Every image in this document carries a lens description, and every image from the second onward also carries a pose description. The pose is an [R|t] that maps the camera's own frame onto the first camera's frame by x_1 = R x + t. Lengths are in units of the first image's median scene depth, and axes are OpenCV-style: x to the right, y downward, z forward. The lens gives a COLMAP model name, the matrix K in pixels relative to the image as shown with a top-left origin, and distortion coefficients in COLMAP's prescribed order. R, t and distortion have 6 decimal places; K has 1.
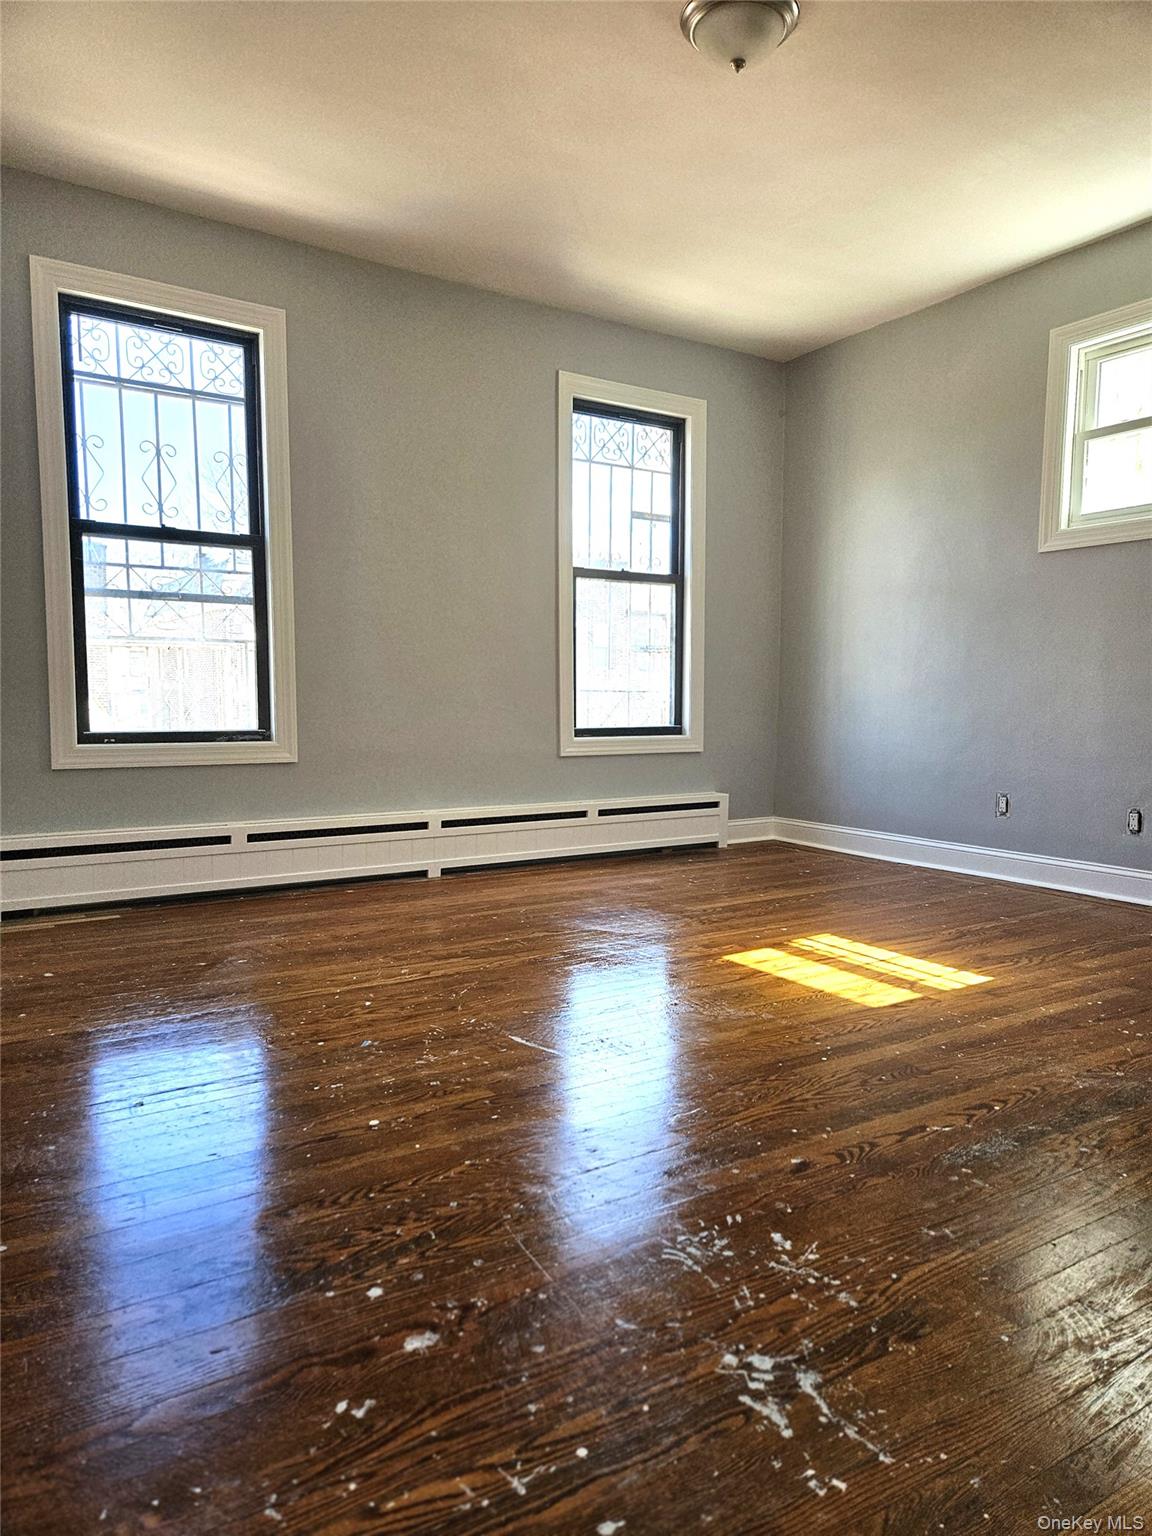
lens RADIAL K [[1068.6, 0, 593.9], [0, 1068.6, 764.7], [0, 0, 1]] dist [0.082798, -0.065564]
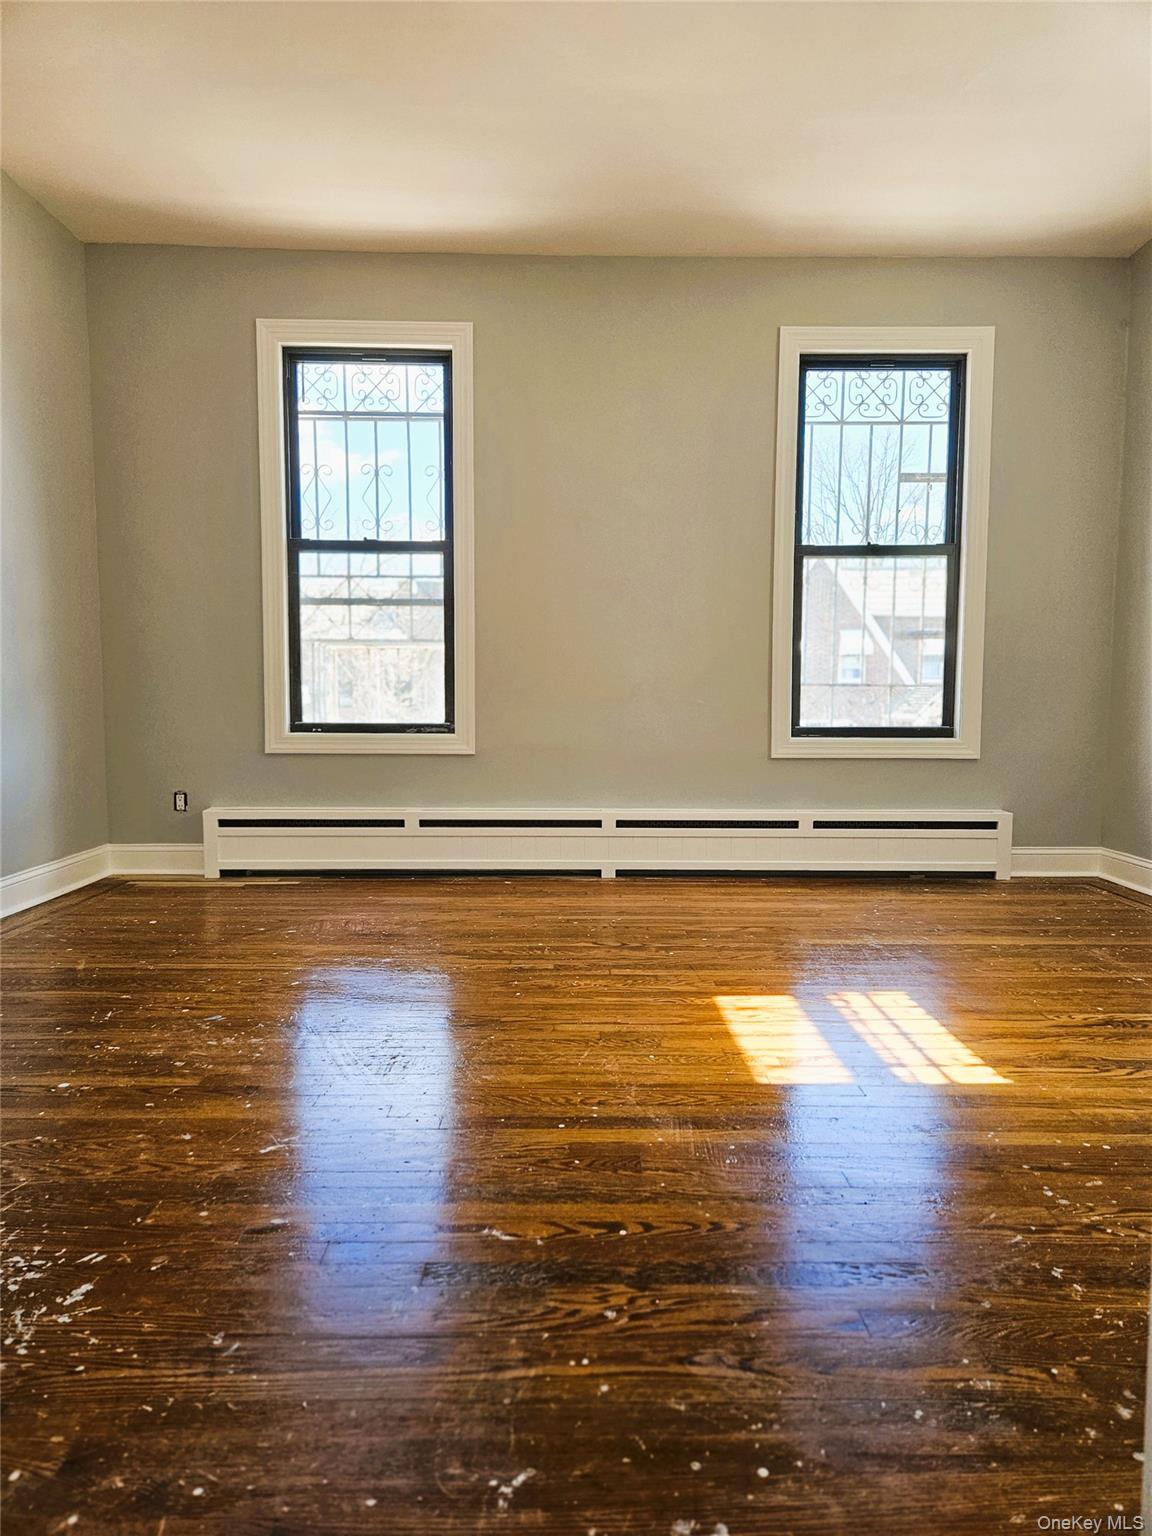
lens RADIAL K [[1068.6, 0, 593.9], [0, 1068.6, 764.7], [0, 0, 1]] dist [0.082798, -0.065564]
pose [[0.833647, 0.033079, -0.551307, 0.408365], [-0.036647, 0.999318, 0.004544, -0.001343], [0.551081, 0.016416, 0.834290, 0.204317]]
